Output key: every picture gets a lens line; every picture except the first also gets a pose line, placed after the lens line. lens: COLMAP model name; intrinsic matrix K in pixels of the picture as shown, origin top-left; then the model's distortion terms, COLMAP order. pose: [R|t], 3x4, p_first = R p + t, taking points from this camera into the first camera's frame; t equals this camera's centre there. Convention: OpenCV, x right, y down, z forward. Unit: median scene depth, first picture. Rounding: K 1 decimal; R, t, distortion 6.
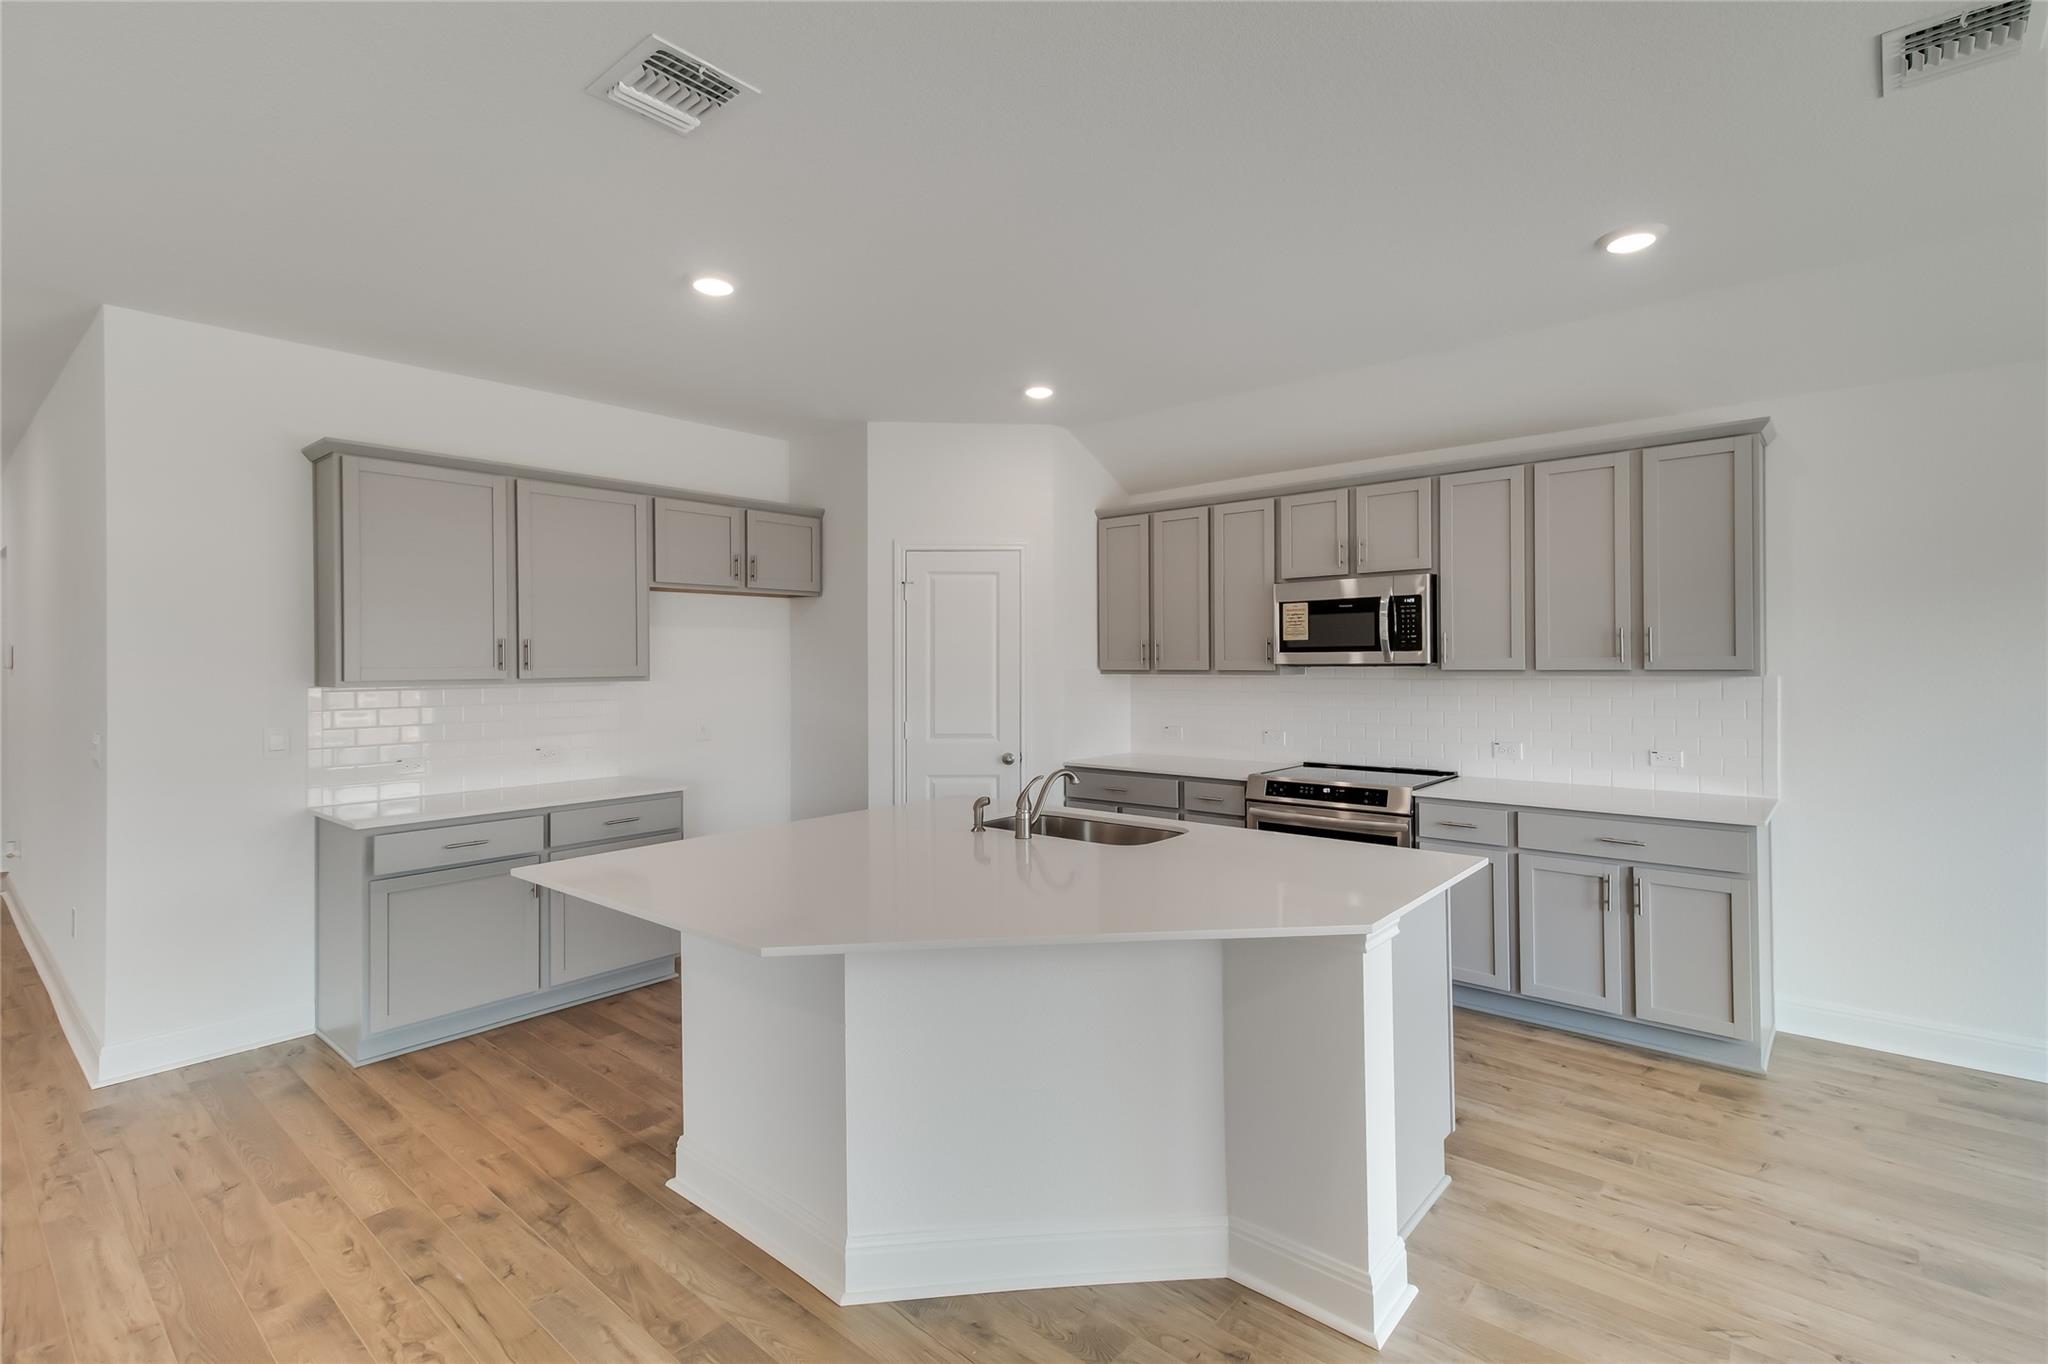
lens RADIAL K [[972.5, 0, 1032.4], [0, 972.5, 671.3], [0, 0, 1]] dist [0.022470, 0.000963]
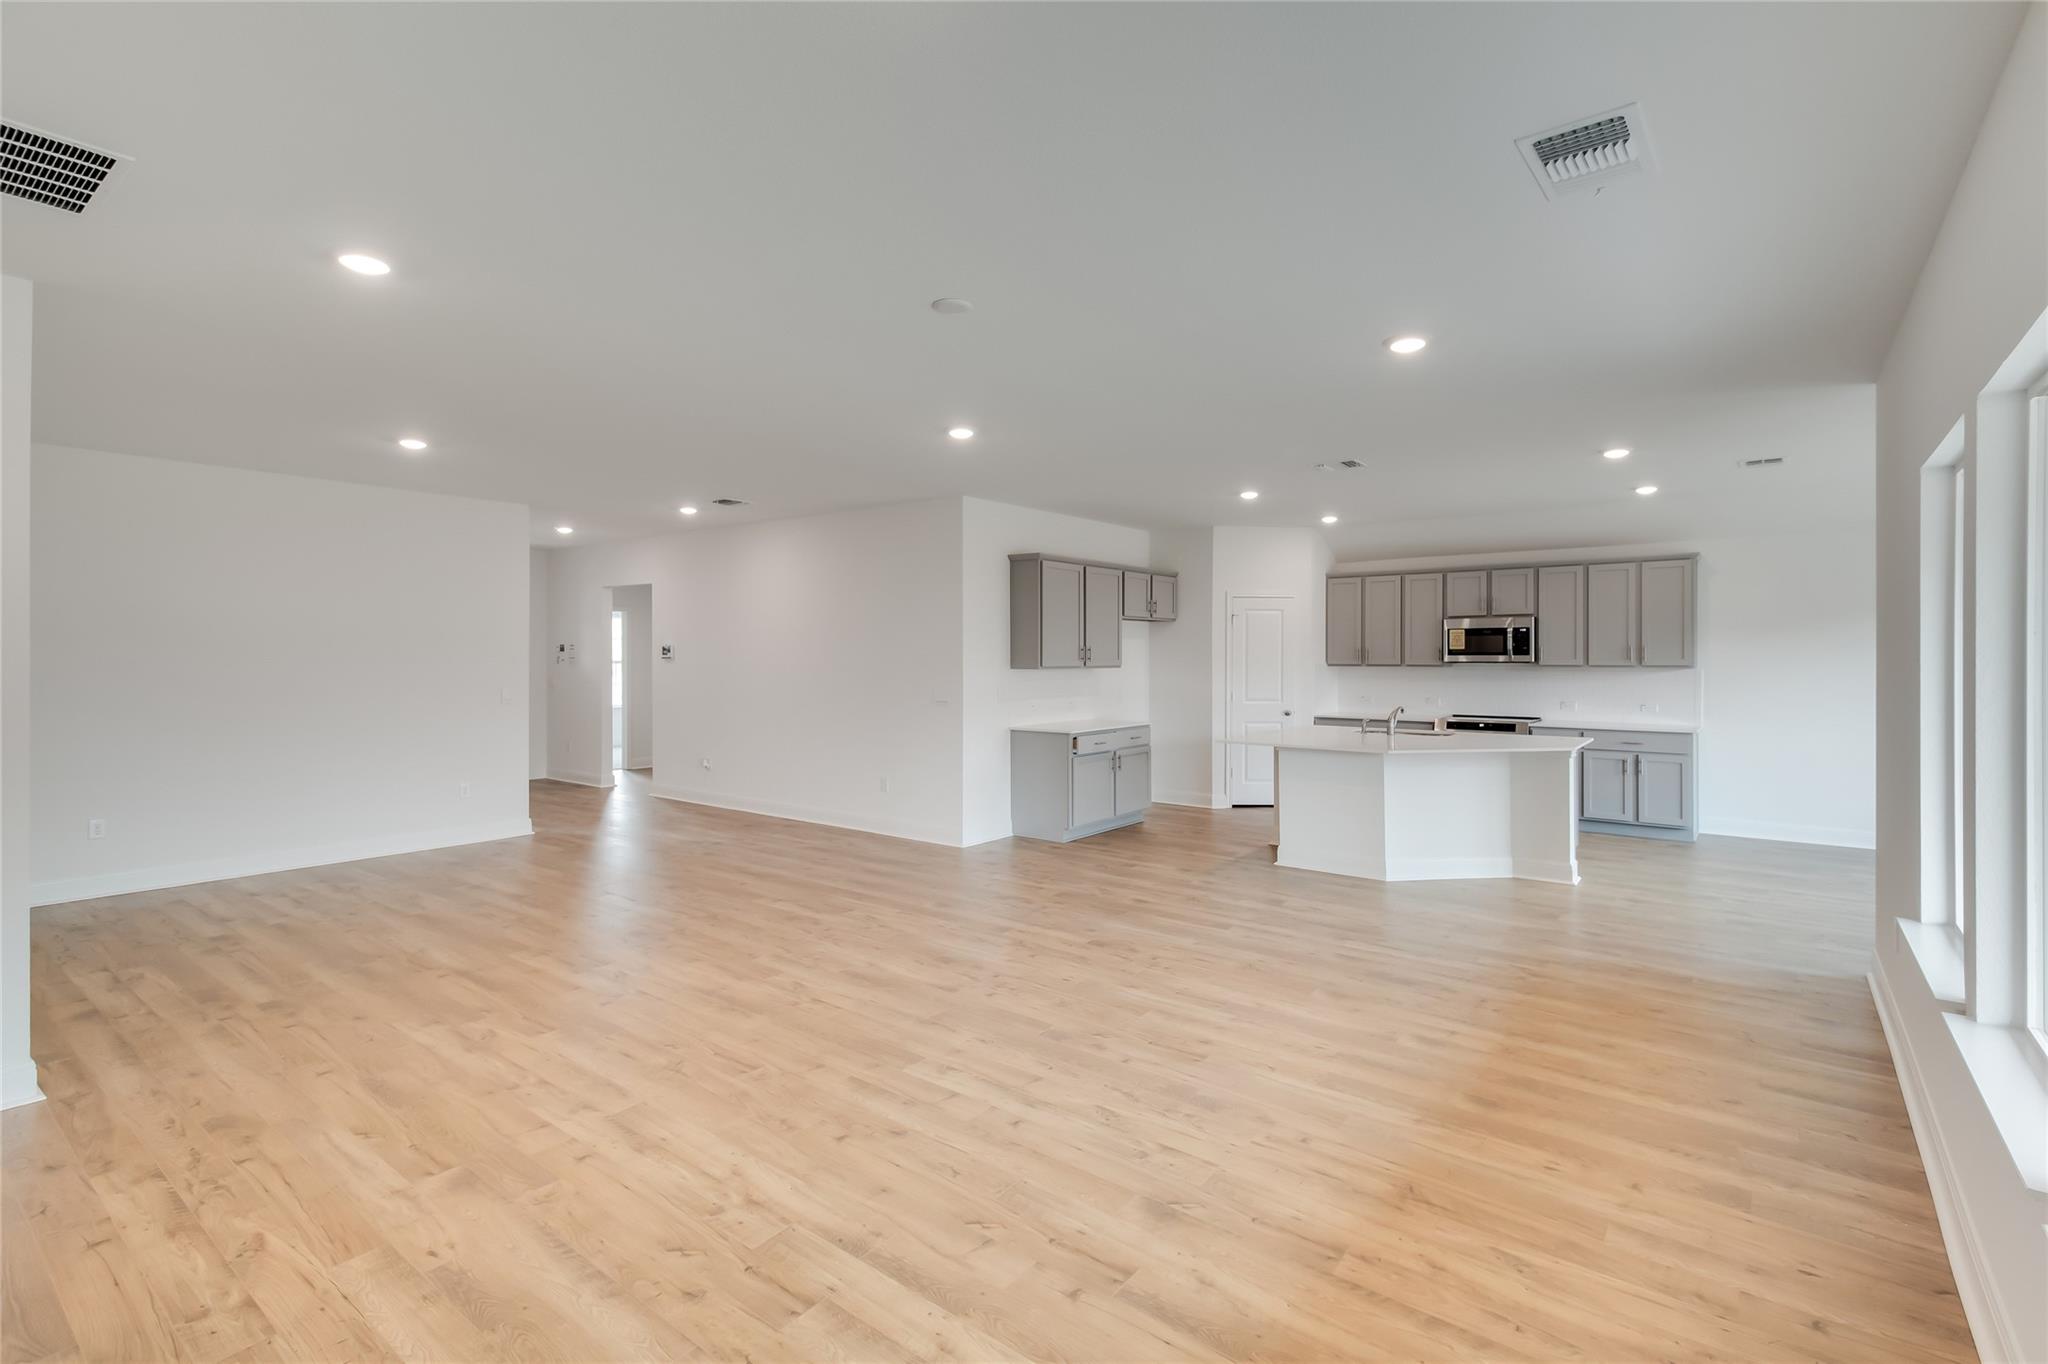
lens RADIAL K [[972.5, 0, 1014.1], [0, 972.5, 670.9], [0, 0, 1]] dist [0.022470, 0.000963]
pose [[0.999094, 0.006656, 0.042042, -0.737719], [-0.006844, 0.999967, 0.004339, 0.009522], [-0.042011, -0.004623, 0.999106, -0.956393]]
